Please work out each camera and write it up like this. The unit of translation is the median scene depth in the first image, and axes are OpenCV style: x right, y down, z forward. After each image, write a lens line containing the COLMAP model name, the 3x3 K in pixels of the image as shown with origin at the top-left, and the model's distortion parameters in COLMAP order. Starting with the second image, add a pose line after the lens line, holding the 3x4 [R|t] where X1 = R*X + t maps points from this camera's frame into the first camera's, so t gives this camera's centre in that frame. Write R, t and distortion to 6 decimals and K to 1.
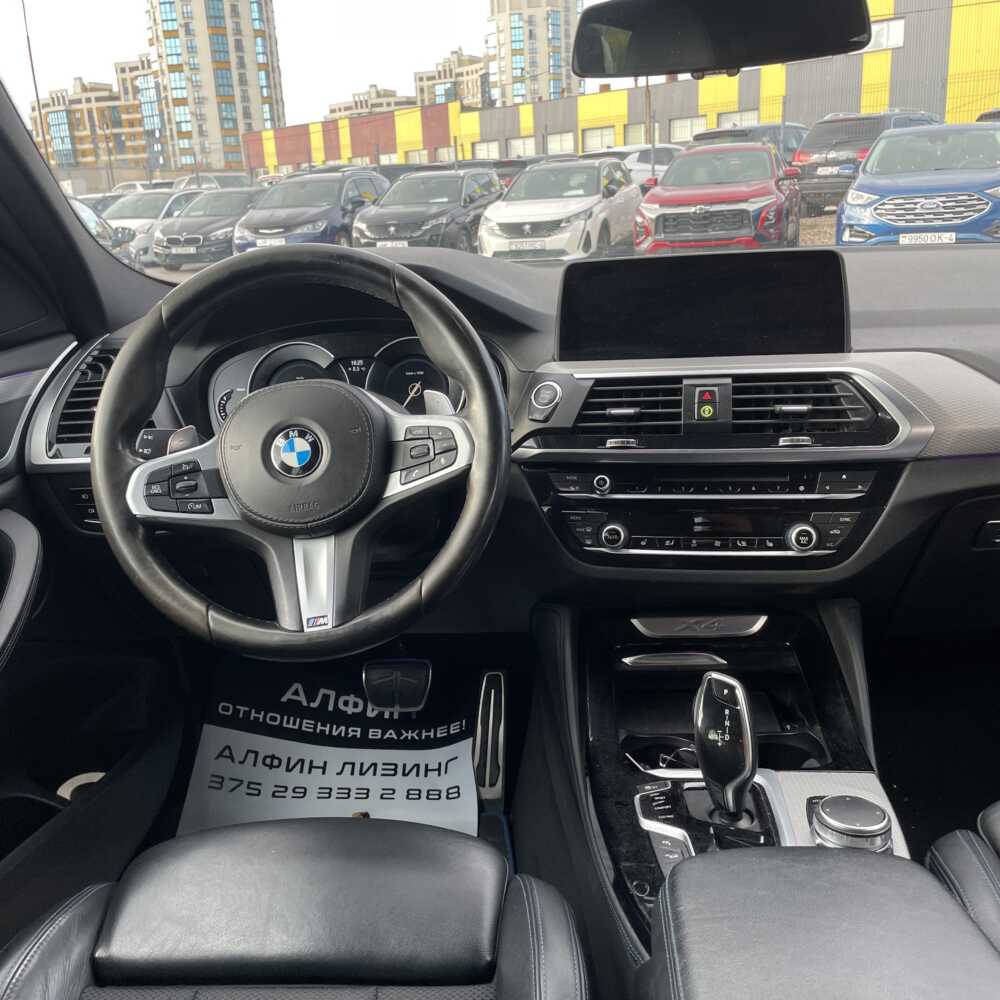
lens RADIAL K [[1009.3, 0, 488.8], [0, 1009.3, 498.0], [0, 0, 1]] dist [0.110228, -0.146246]
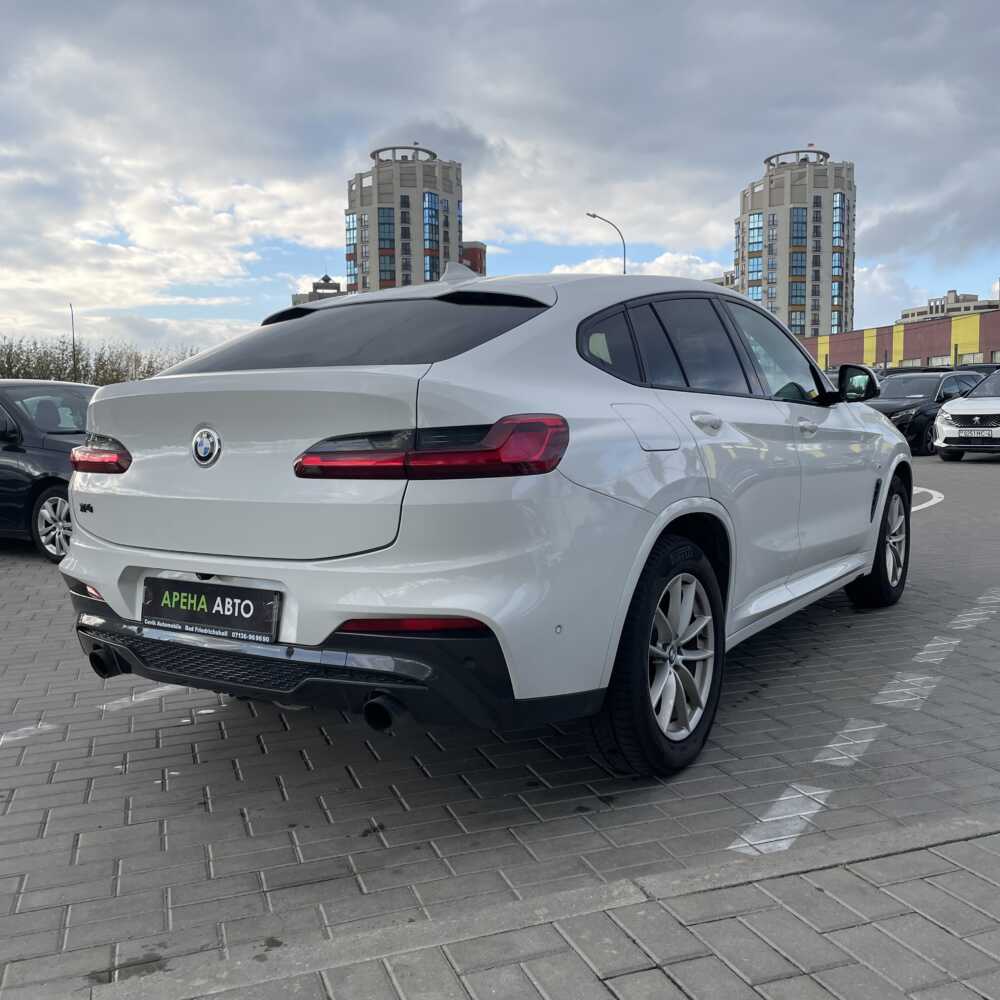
lens RADIAL K [[1017.8, 0, 500.0], [0, 1017.8, 500.0], [0, 0, 1]] dist [0.127830, -0.230848]
pose [[0.867355, 0.081368, -0.490993, 0.163856], [-0.170065, 0.975617, -0.138745, 0.089090], [0.467732, 0.203842, 0.860044, -0.279927]]
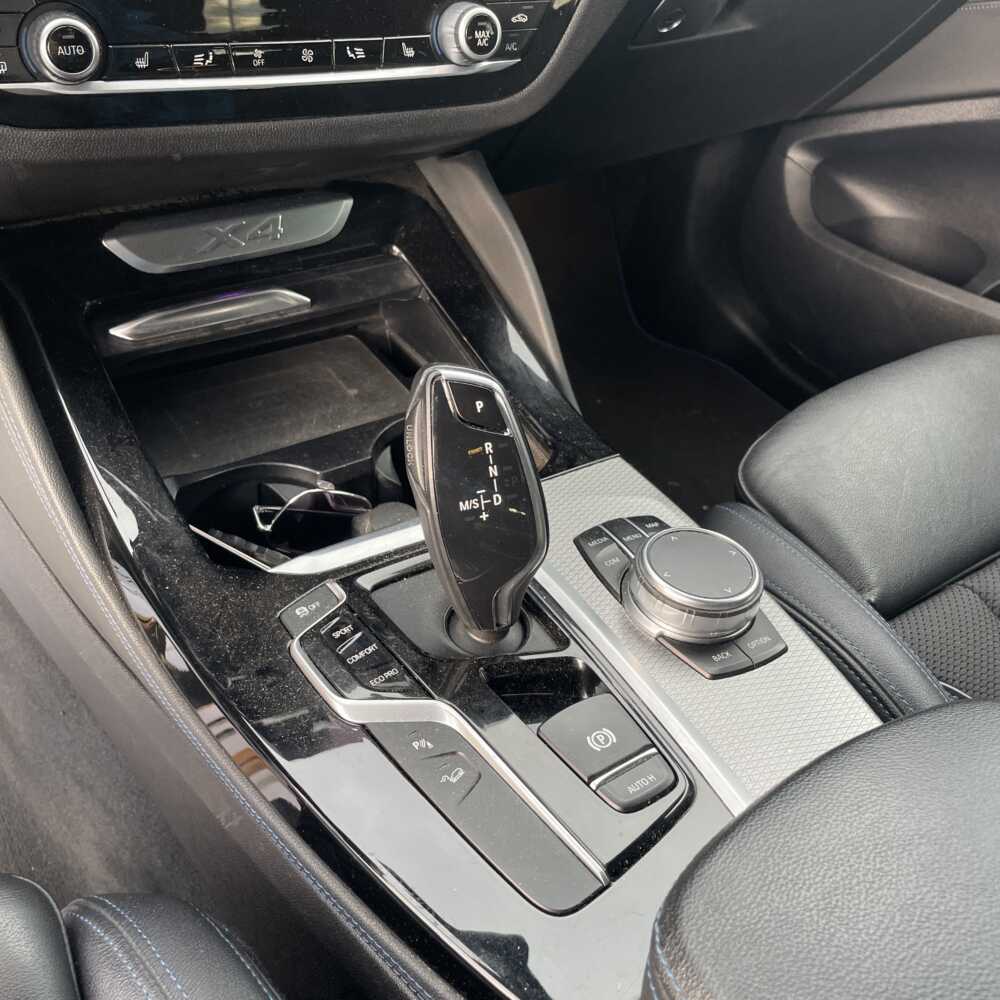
lens RADIAL K [[1017.8, 0, 500.0], [0, 1017.8, 500.0], [0, 0, 1]] dist [0.127830, -0.230848]
pose [[0.775109, -0.288421, 0.562156, -0.001843], [0.022011, 0.901517, 0.432185, 0.001875], [-0.631444, -0.322616, 0.705122, 0.040109]]
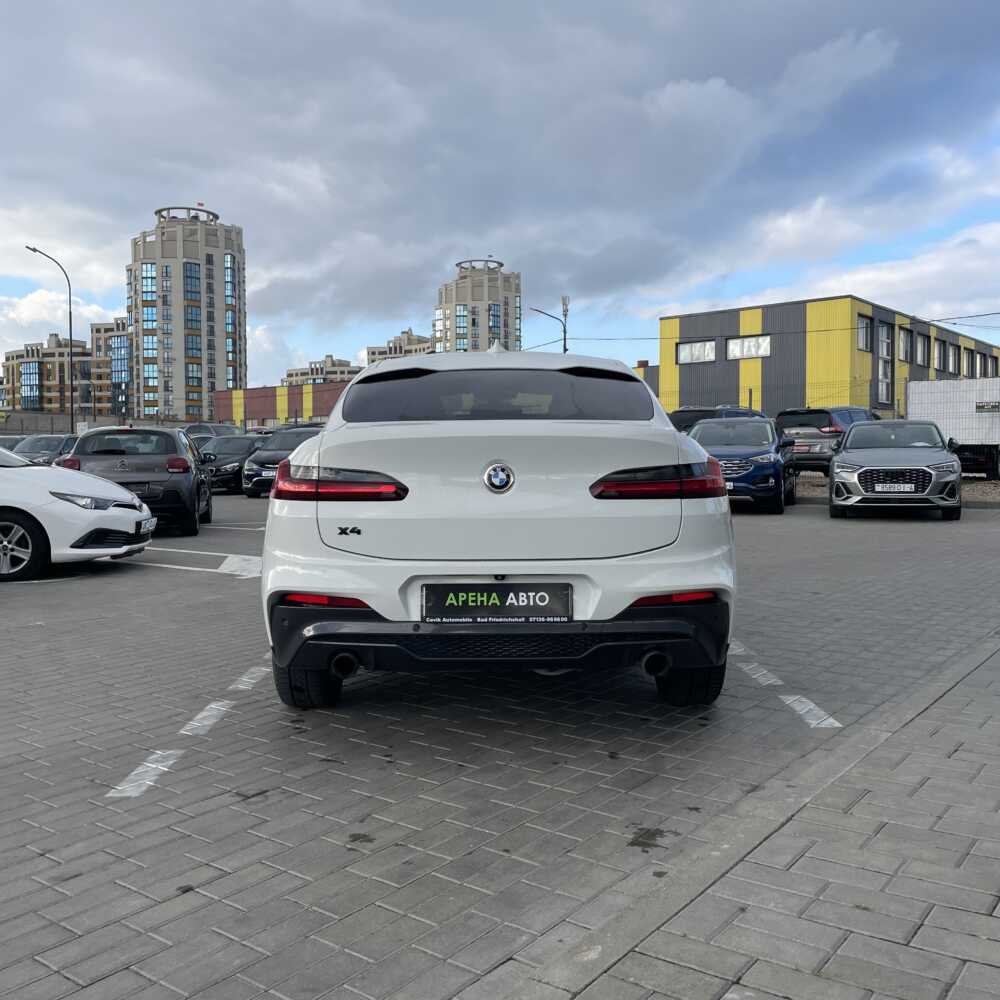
lens RADIAL K [[1016.7, 0, 500.0], [0, 1016.7, 500.0], [0, 0, 1]] dist [0.118809, -0.129247]
pose [[0.996371, 0.045708, 0.071806, -0.017967], [-0.026687, 0.968807, -0.246377, 0.133889], [-0.080827, 0.243566, 0.966510, -0.395460]]
